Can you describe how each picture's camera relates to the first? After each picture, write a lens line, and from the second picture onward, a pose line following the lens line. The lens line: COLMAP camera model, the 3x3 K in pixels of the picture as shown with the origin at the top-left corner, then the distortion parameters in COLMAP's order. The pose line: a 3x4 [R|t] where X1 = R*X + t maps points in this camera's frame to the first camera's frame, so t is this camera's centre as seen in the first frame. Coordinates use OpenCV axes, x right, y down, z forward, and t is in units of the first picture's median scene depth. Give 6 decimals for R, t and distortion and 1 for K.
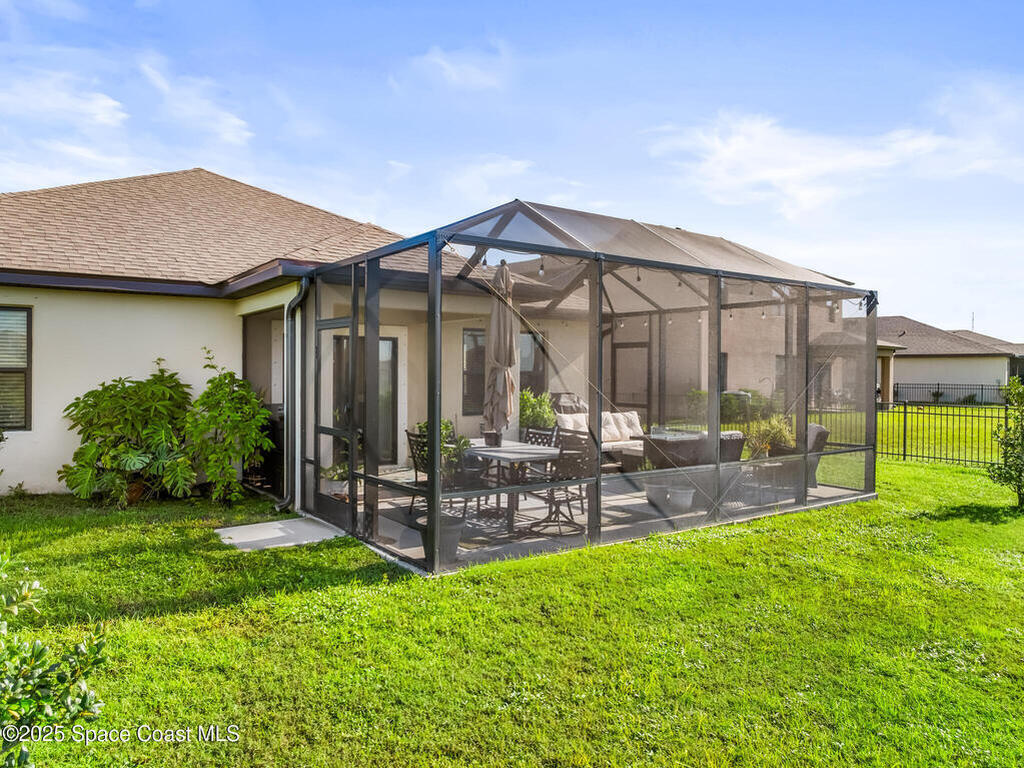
lens RADIAL K [[721.4, 0, 511.2], [0, 721.4, 380.2], [0, 0, 1]] dist [-0.047544, 0.002532]
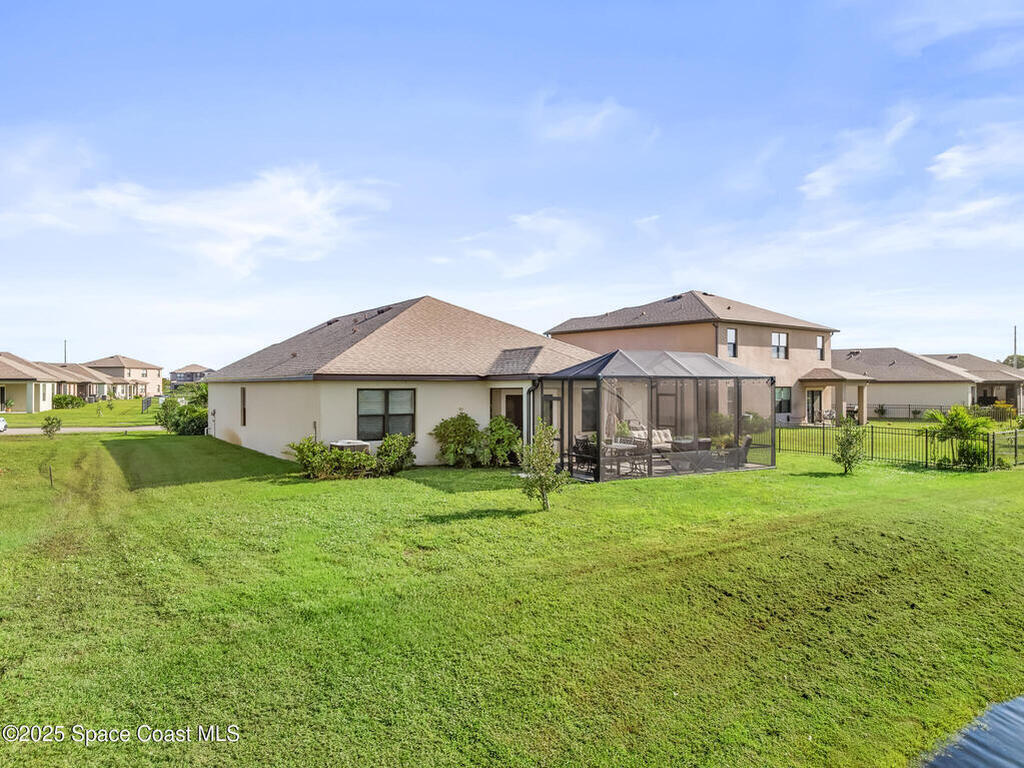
lens RADIAL K [[721.4, 0, 511.2], [0, 721.4, 380.2], [0, 0, 1]] dist [-0.047544, 0.002532]
pose [[0.997789, -0.006783, -0.066114, -0.171337], [0.005629, 0.999829, -0.017628, -0.079020], [0.066222, 0.017217, 0.997656, -1.341943]]
